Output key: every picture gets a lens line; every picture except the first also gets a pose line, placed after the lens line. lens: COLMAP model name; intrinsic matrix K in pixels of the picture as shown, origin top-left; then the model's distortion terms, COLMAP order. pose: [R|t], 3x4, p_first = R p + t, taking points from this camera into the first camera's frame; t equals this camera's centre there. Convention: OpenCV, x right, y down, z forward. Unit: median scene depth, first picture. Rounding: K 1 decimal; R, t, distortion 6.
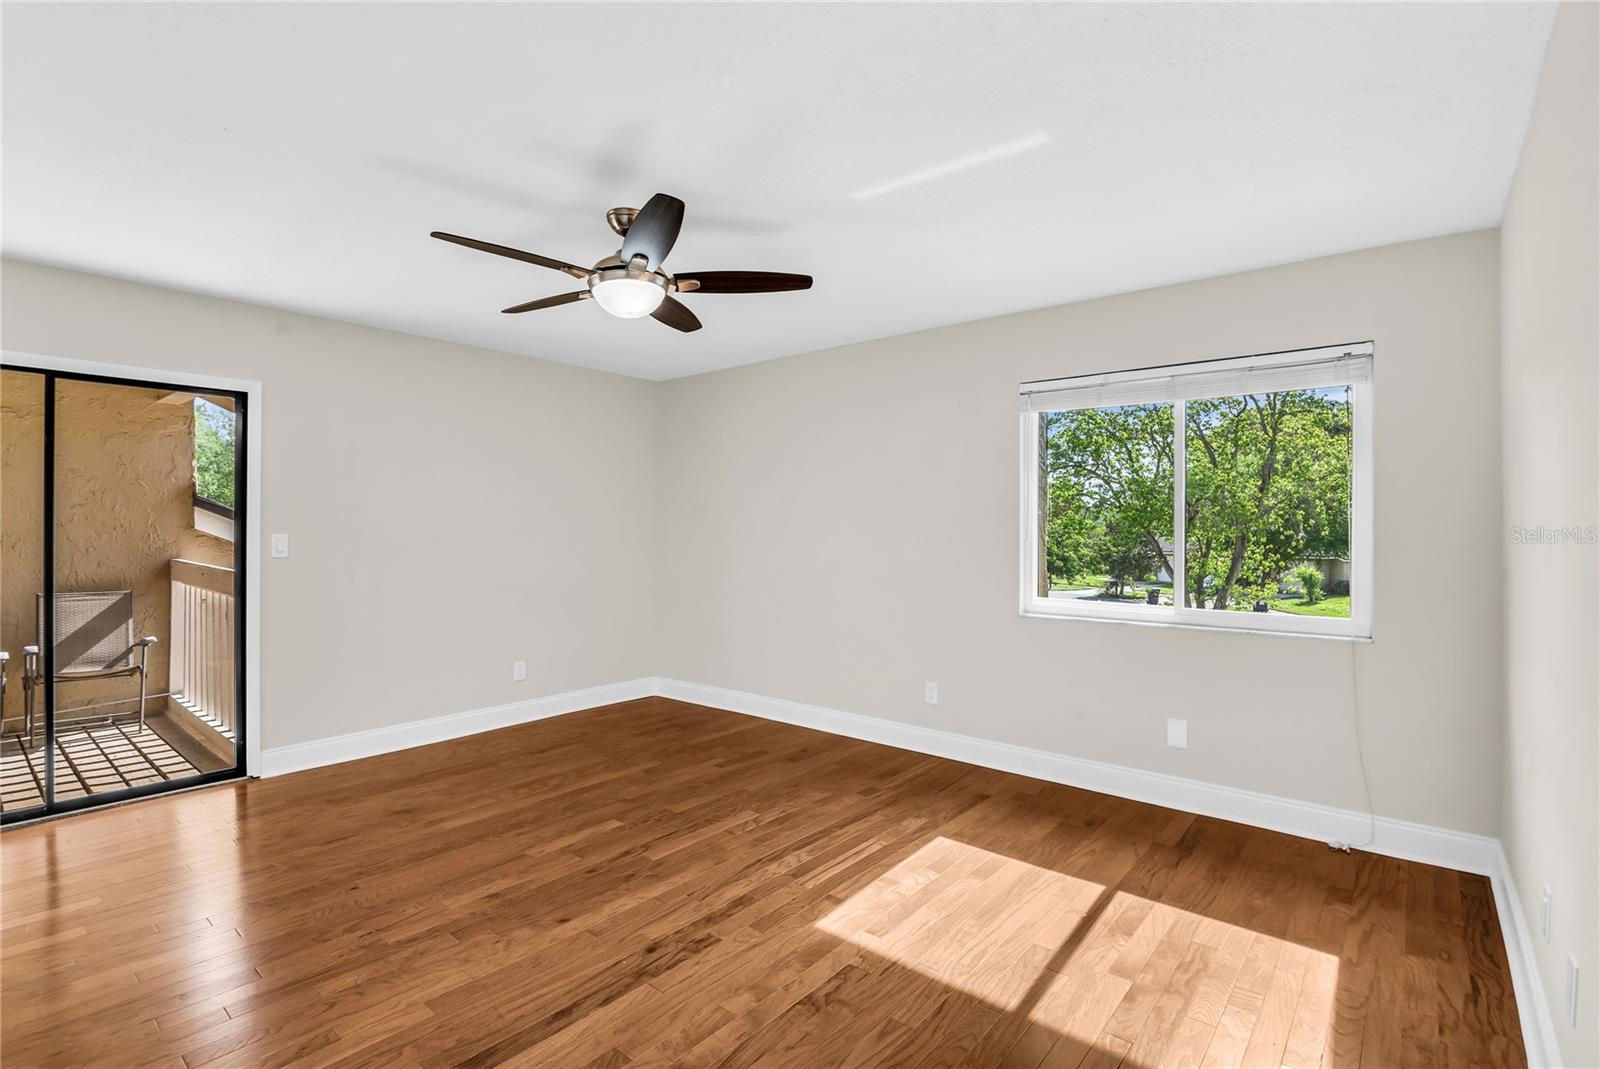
lens RADIAL K [[754.2, 0, 800.0], [0, 754.2, 534.5], [0, 0, 1]] dist [-0.021980, -0.000232]
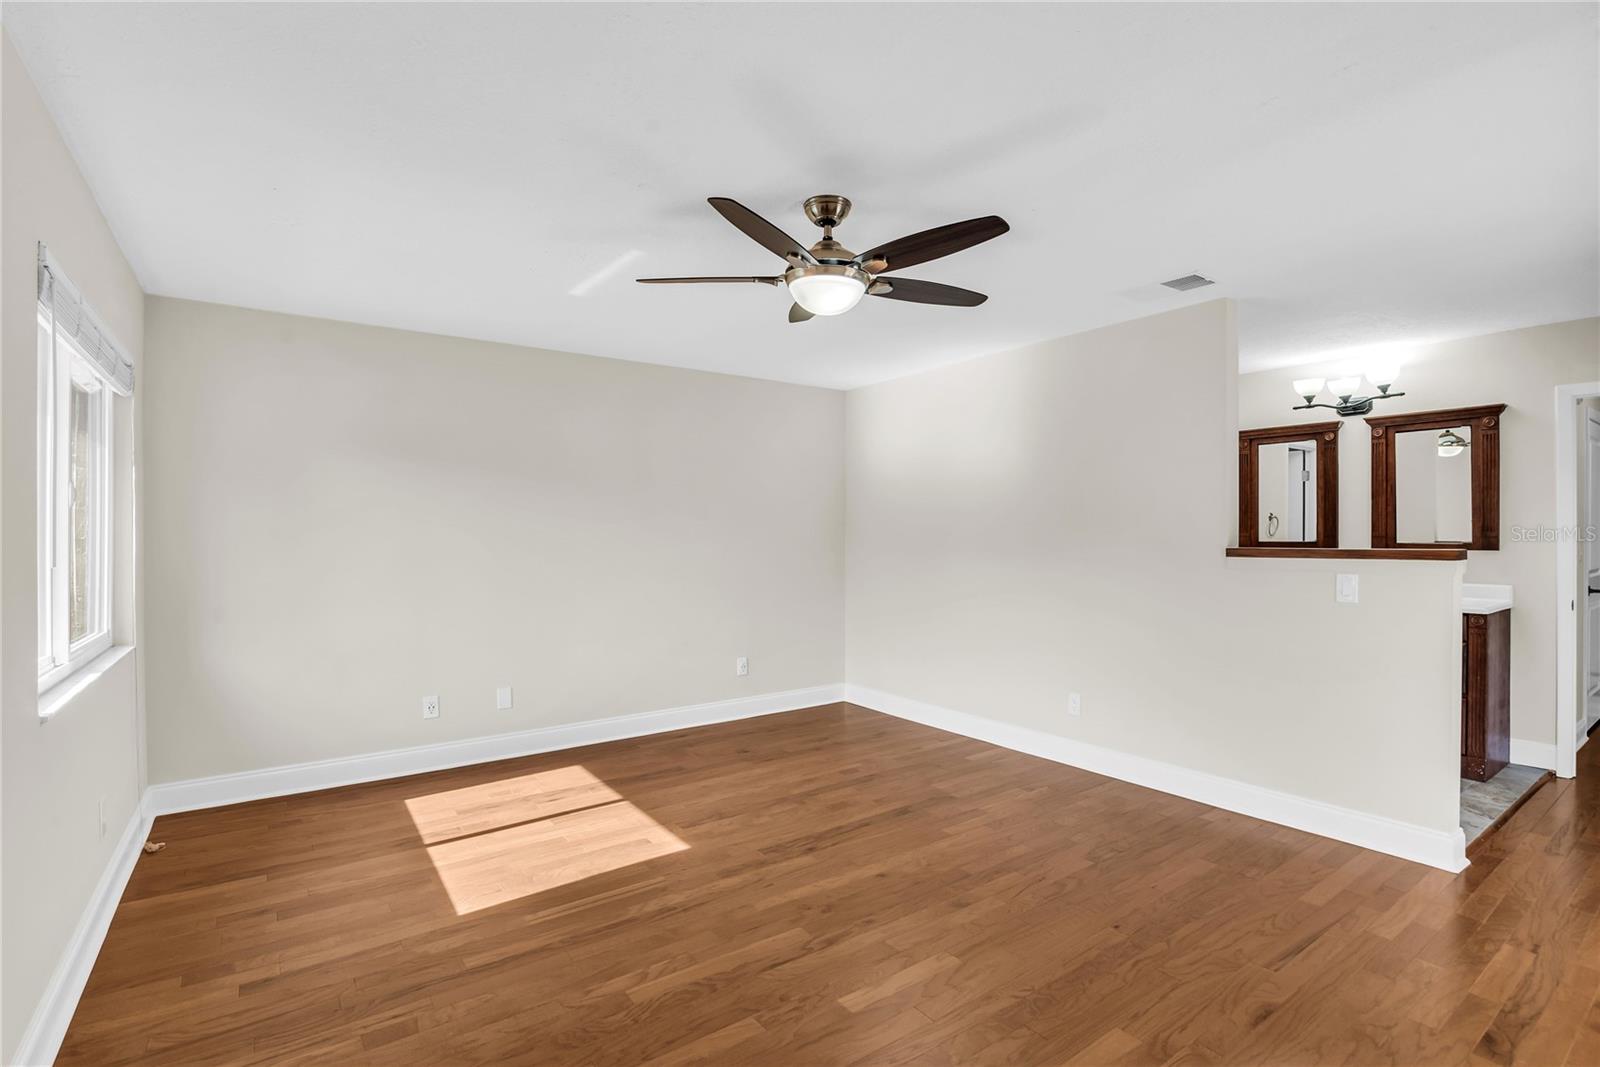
lens RADIAL K [[754.2, 0, 800.0], [0, 754.2, 533.5], [0, 0, 1]] dist [-0.021980, -0.000232]
pose [[-0.968704, -0.001046, 0.248218, -0.452241], [-0.000388, 0.999996, 0.002697, -0.020238], [-0.248220, 0.002516, -0.968700, 2.028725]]
